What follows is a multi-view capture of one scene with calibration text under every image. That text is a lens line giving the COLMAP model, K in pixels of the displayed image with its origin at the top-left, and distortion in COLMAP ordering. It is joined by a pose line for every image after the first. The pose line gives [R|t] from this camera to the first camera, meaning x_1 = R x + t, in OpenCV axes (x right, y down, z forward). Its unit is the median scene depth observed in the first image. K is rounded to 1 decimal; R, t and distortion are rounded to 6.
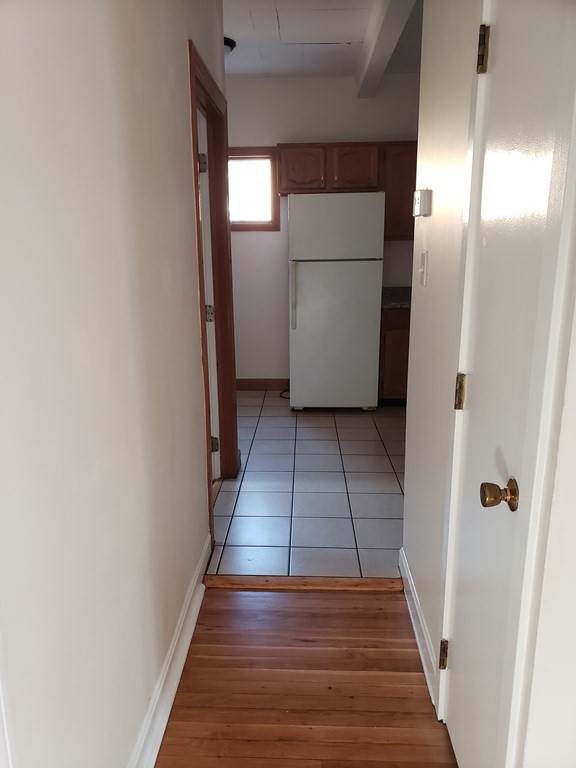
lens RADIAL K [[592.9, 0, 288.9], [0, 592.9, 383.4], [0, 0, 1]] dist [0.040125, -0.015488]
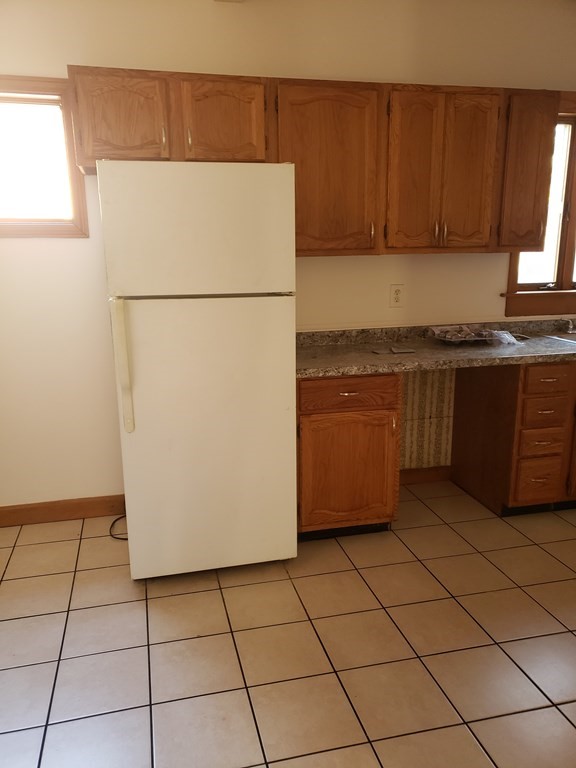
lens RADIAL K [[592.9, 0, 283.2], [0, 592.9, 384.8], [0, 0, 1]] dist [0.040125, -0.015488]
pose [[0.959344, -0.069418, 0.273569, -0.002686], [0.069770, 0.997527, 0.008454, -0.125057], [-0.273479, 0.010977, 0.961815, 0.466213]]
